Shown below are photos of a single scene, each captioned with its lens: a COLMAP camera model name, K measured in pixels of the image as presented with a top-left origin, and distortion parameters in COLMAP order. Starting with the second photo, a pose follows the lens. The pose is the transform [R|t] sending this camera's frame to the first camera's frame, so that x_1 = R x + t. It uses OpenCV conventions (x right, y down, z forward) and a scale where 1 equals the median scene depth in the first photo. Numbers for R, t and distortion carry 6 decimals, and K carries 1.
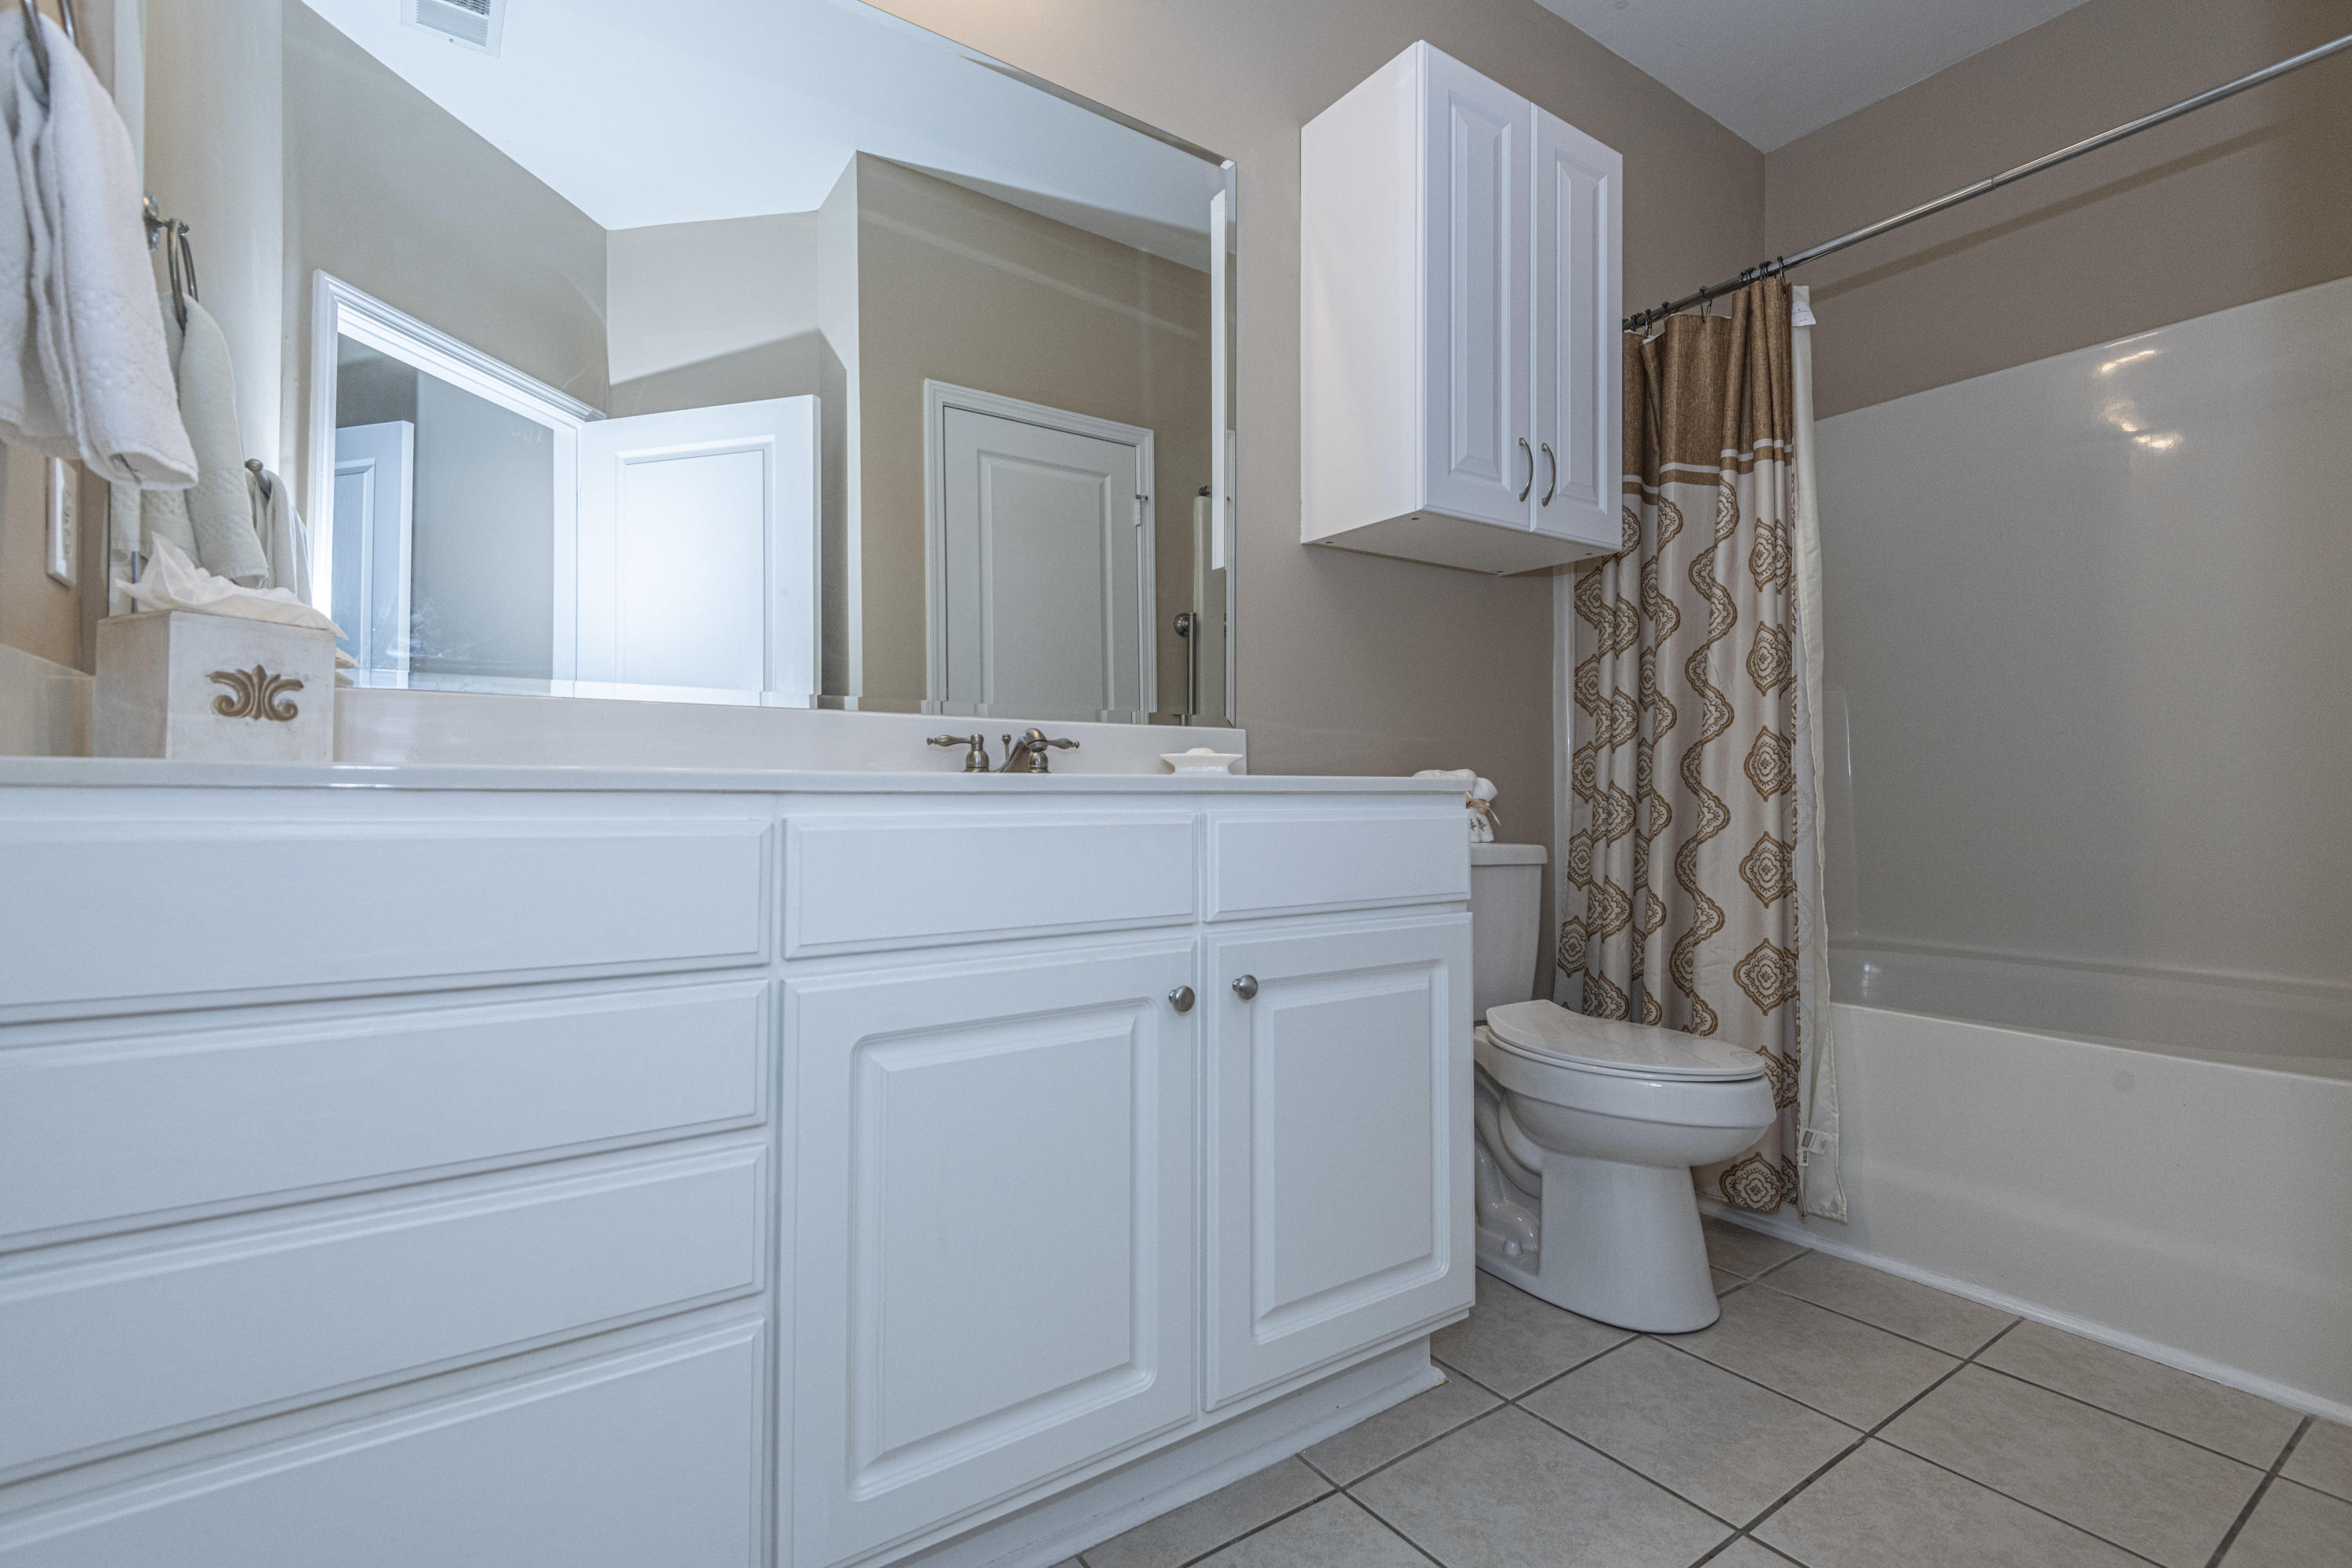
lens RADIAL K [[1067.7, 0, 1151.4], [0, 1067.7, 811.5], [0, 0, 1]] dist [-0.001009, -0.000020]
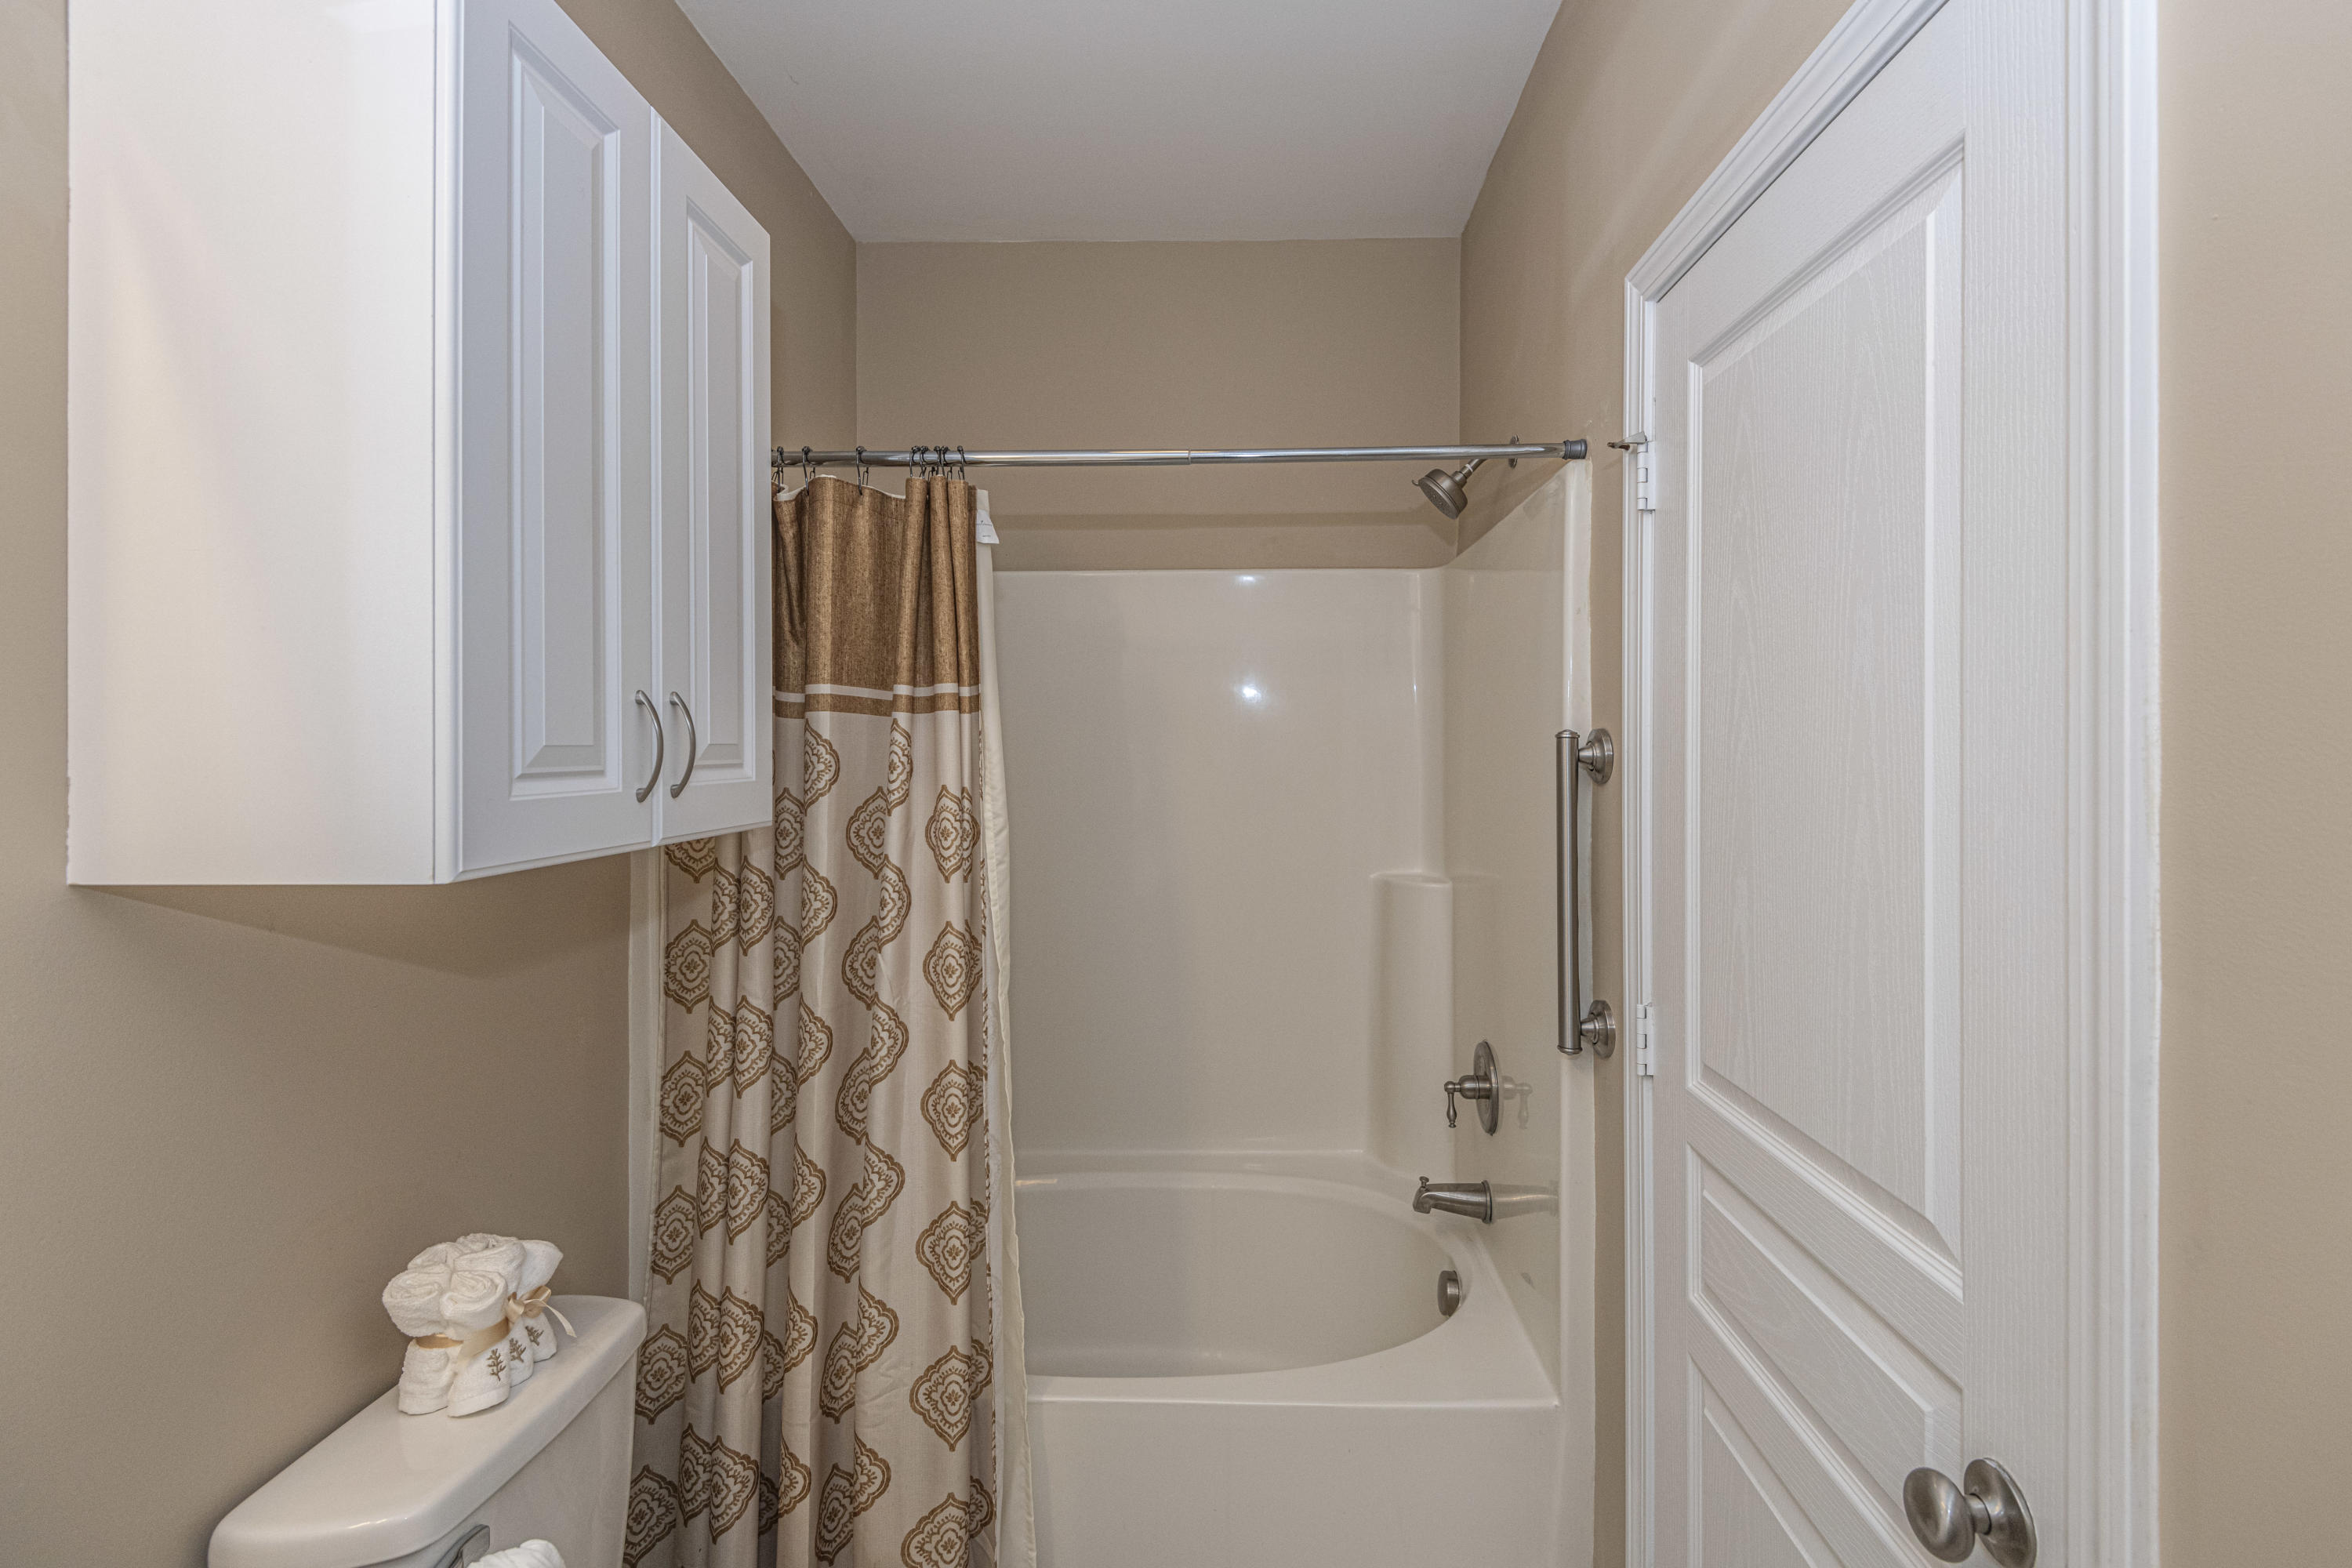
lens RADIAL K [[1085.3, 0, 1199.1], [0, 1085.3, 734.5], [0, 0, 1]] dist [0.062197, -0.036001]
pose [[0.586834, 0.004471, 0.809695, 0.047092], [0.015739, 0.999733, -0.016928, -0.287251], [-0.809555, 0.022678, 0.586606, 0.387655]]
